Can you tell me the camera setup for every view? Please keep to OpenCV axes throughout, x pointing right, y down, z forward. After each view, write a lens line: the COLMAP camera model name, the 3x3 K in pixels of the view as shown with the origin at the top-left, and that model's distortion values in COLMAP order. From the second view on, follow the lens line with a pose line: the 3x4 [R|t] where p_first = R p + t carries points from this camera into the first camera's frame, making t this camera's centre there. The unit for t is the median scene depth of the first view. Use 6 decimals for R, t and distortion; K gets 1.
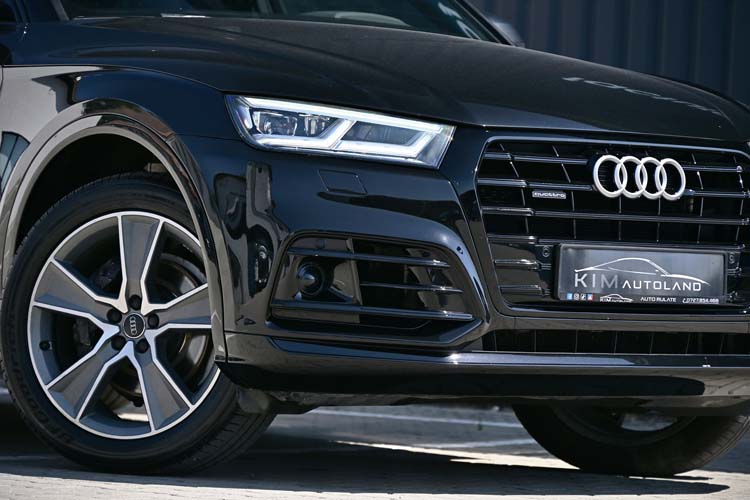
lens RADIAL K [[3776.8, 0, 375.0], [0, 3776.8, 250.0], [0, 0, 1]] dist [-0.071347, -0.327182]
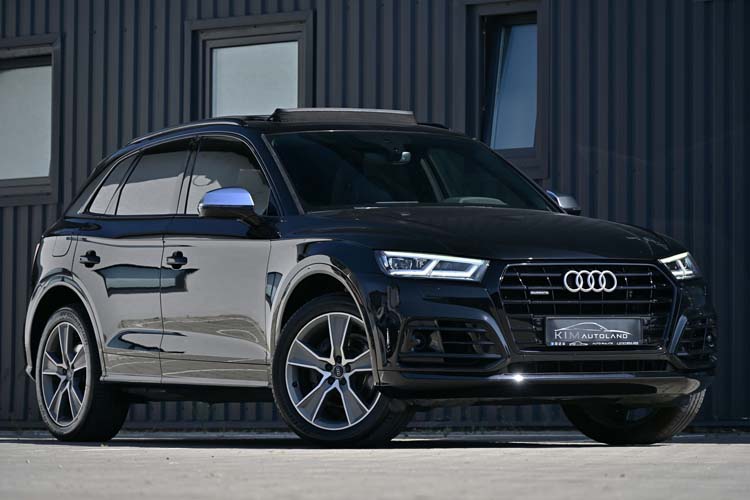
lens RADIAL K [[4262.5, 0, 375.0], [0, 4262.5, 250.0], [0, 0, 1]] dist [-0.174689, 1.780498]
pose [[0.990301, -0.054450, -0.127824, 0.243426], [0.050320, 0.998108, -0.035319, 0.036885], [0.129506, 0.028545, 0.991168, -1.196499]]
